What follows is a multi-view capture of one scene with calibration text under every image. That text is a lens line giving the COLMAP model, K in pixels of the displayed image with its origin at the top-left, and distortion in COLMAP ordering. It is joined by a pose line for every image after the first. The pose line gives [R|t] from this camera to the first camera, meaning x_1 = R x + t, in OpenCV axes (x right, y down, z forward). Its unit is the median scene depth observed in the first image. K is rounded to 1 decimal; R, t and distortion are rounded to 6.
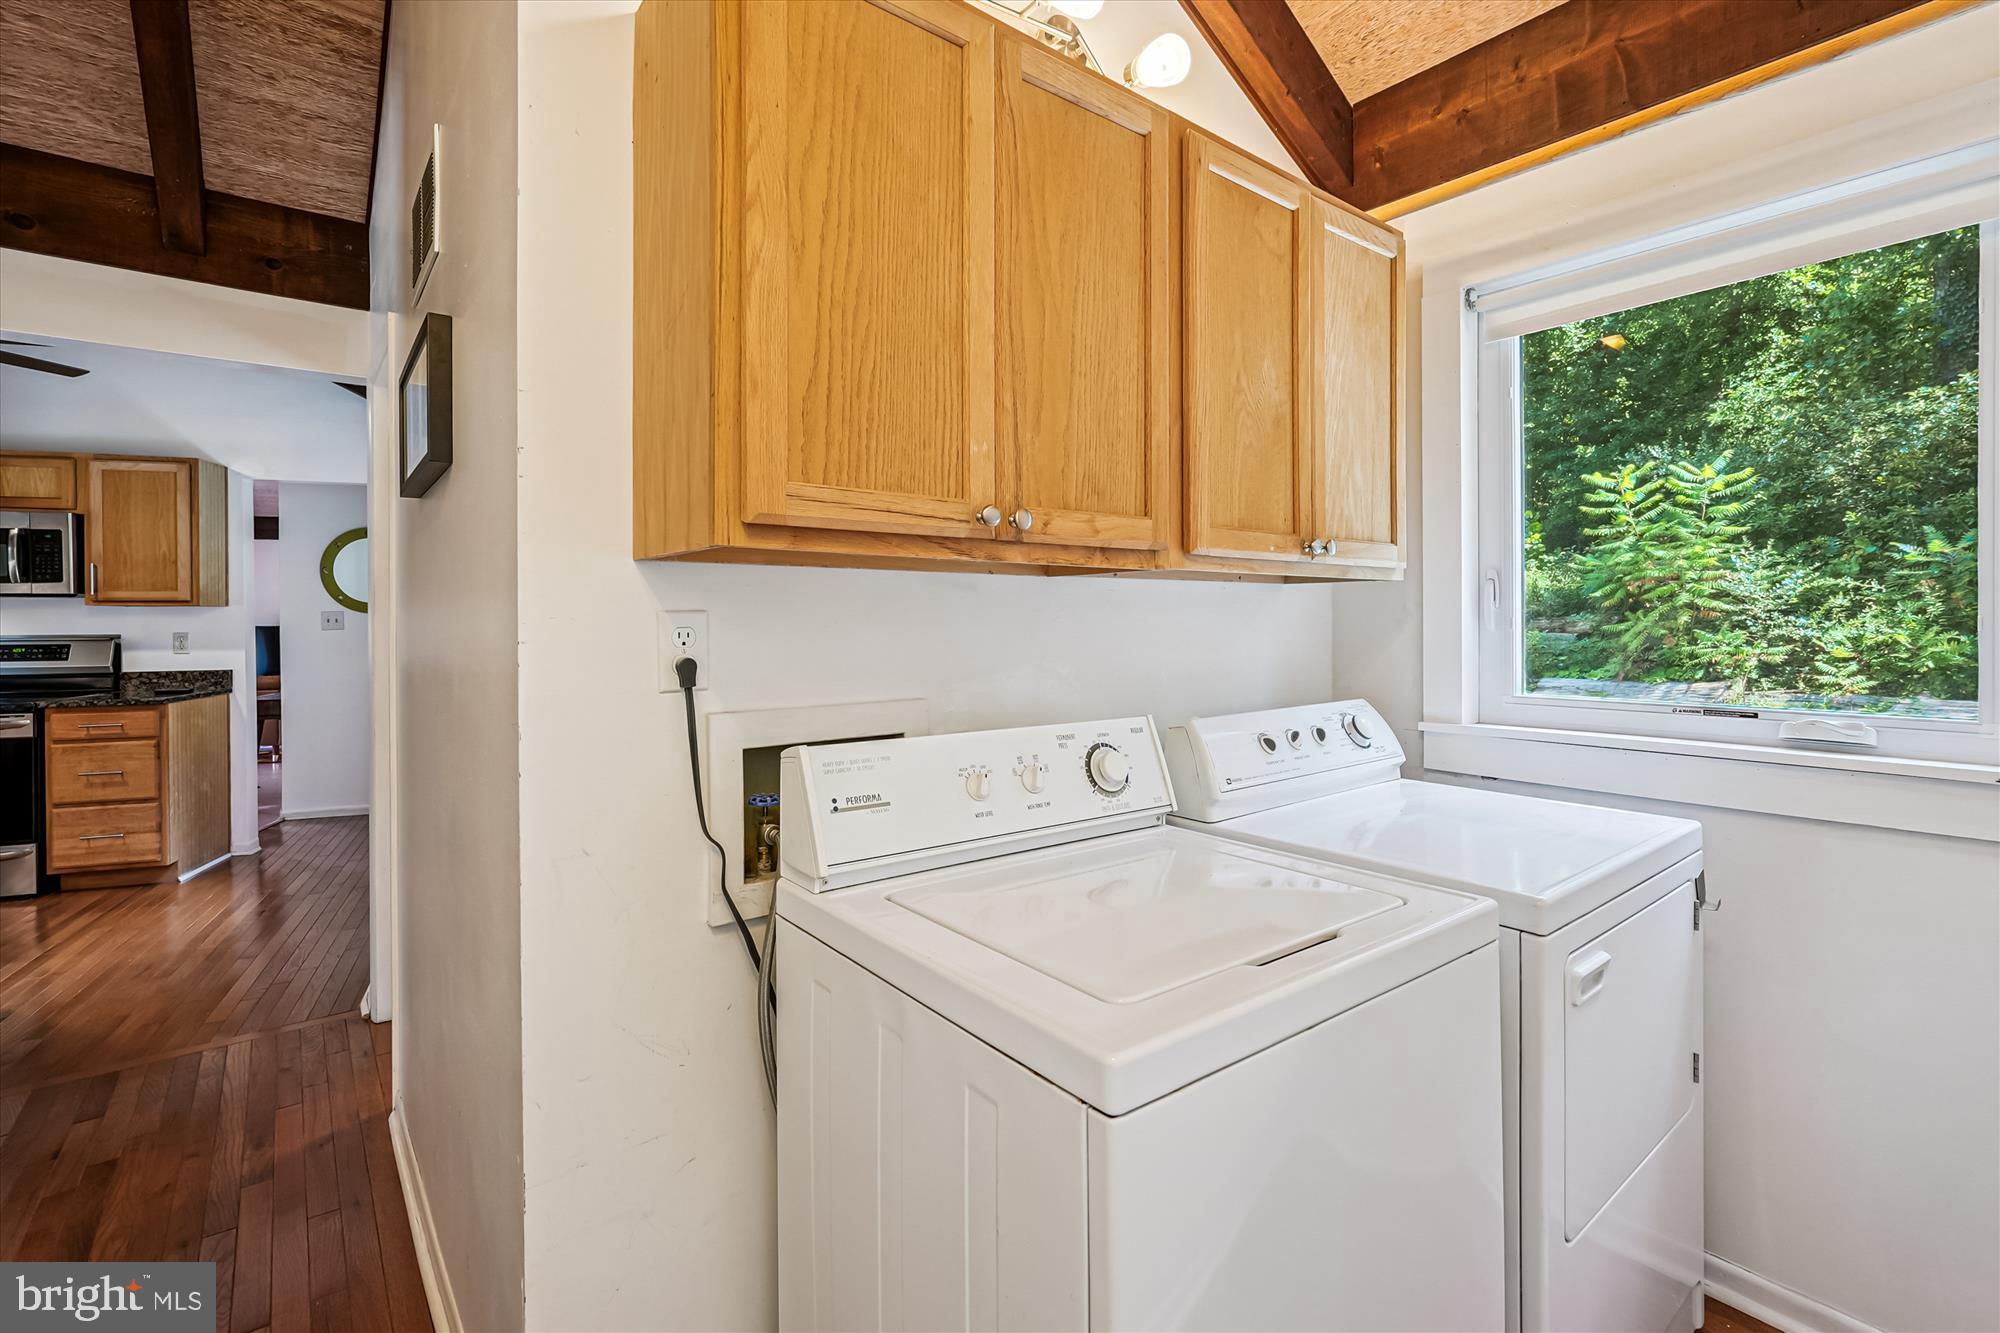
lens RADIAL K [[898.7, 0, 995.7], [0, 898.7, 622.4], [0, 0, 1]] dist [0.001154, 0.000942]
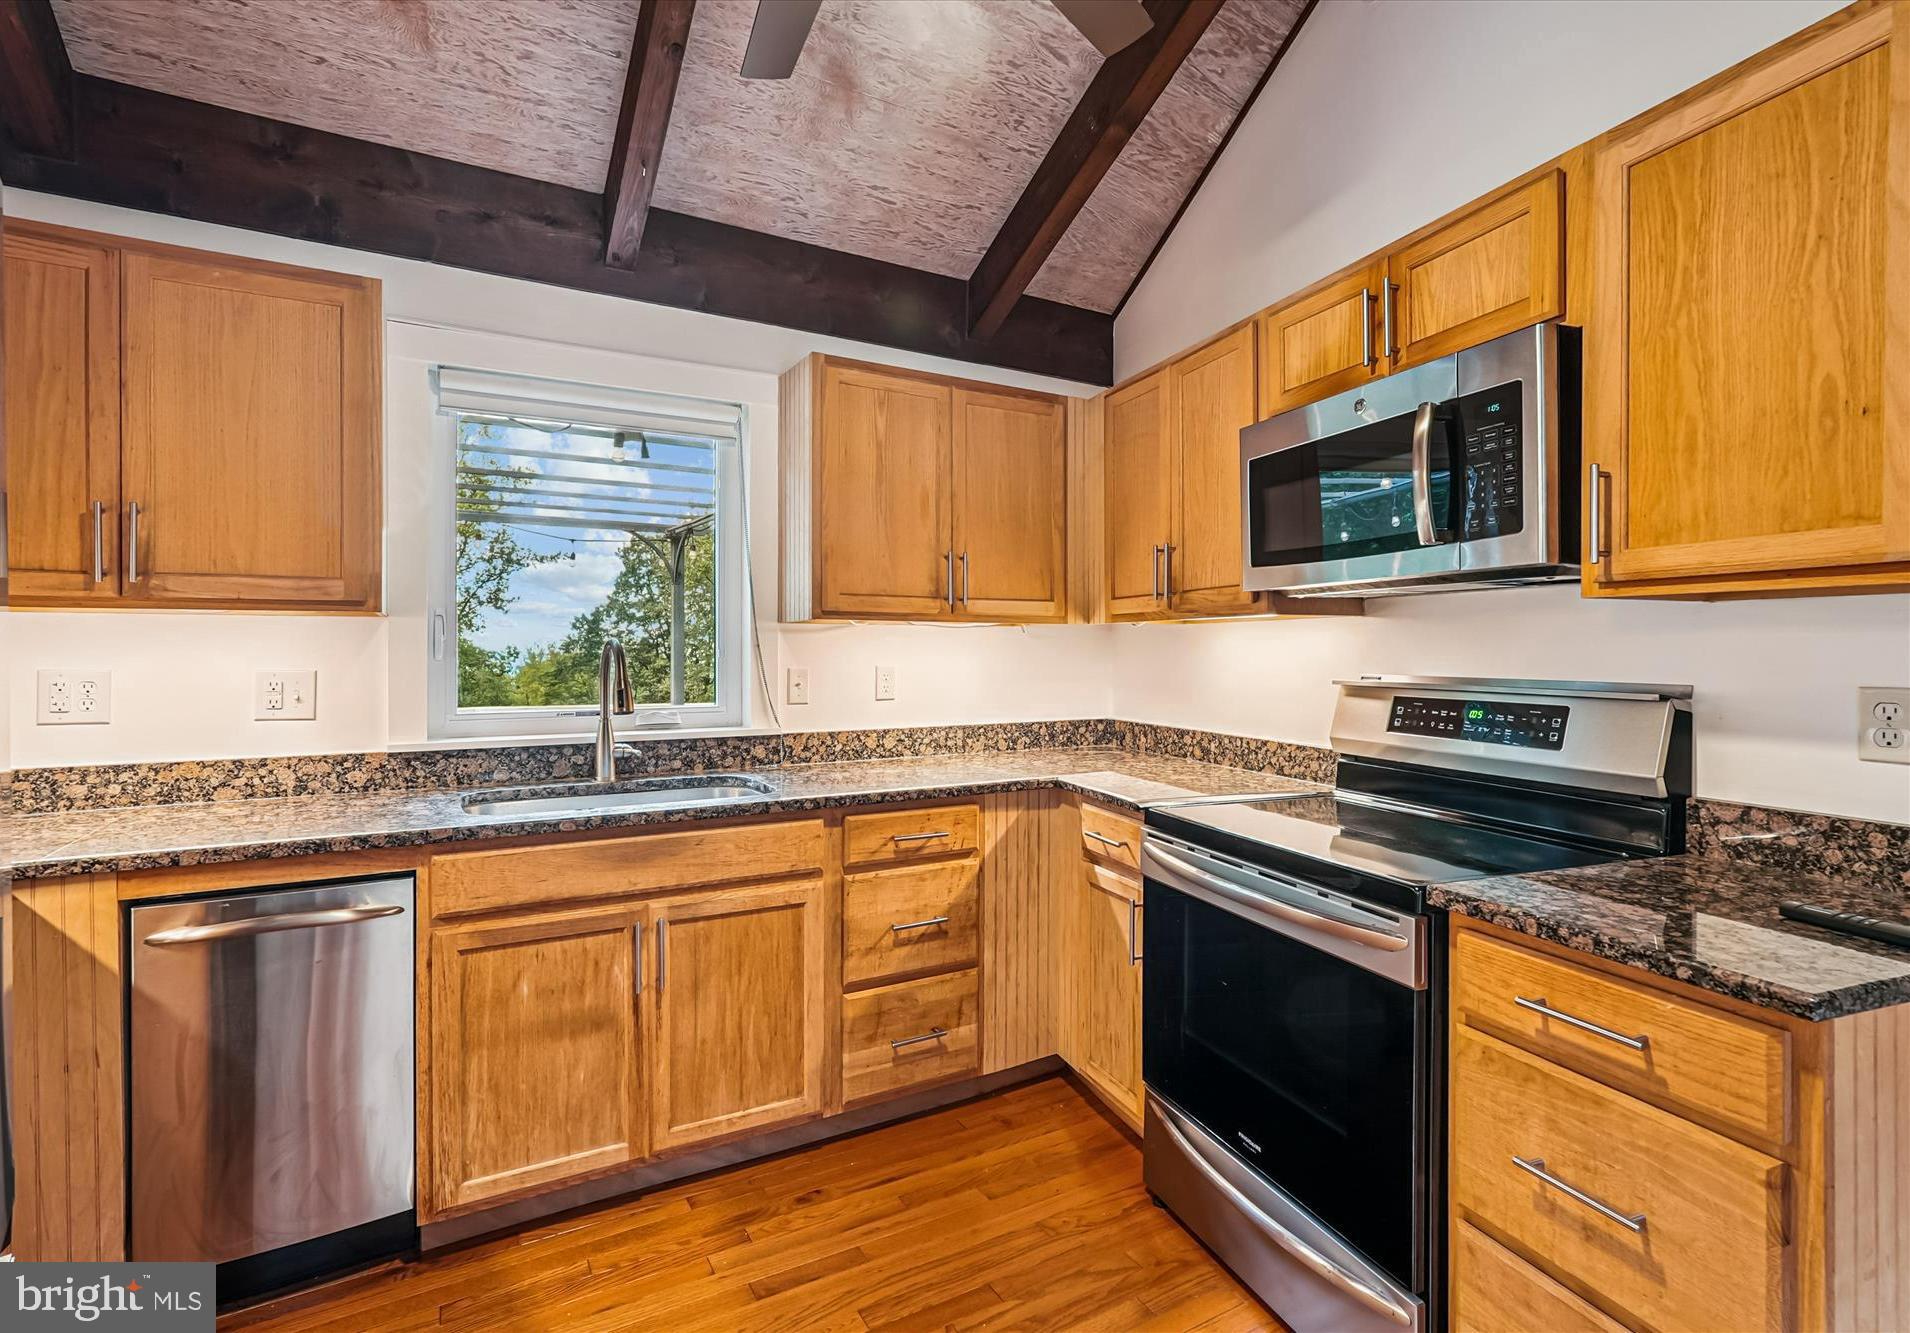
lens RADIAL K [[895.2, 0, 948.1], [0, 895.2, 659.1], [0, 0, 1]] dist [-0.014557, 0.011738]
pose [[0.044138, 0.014612, -0.998919, -0.689937], [-0.005815, 0.999880, 0.014369, 0.000334], [0.999009, 0.005174, 0.044217, 0.750216]]
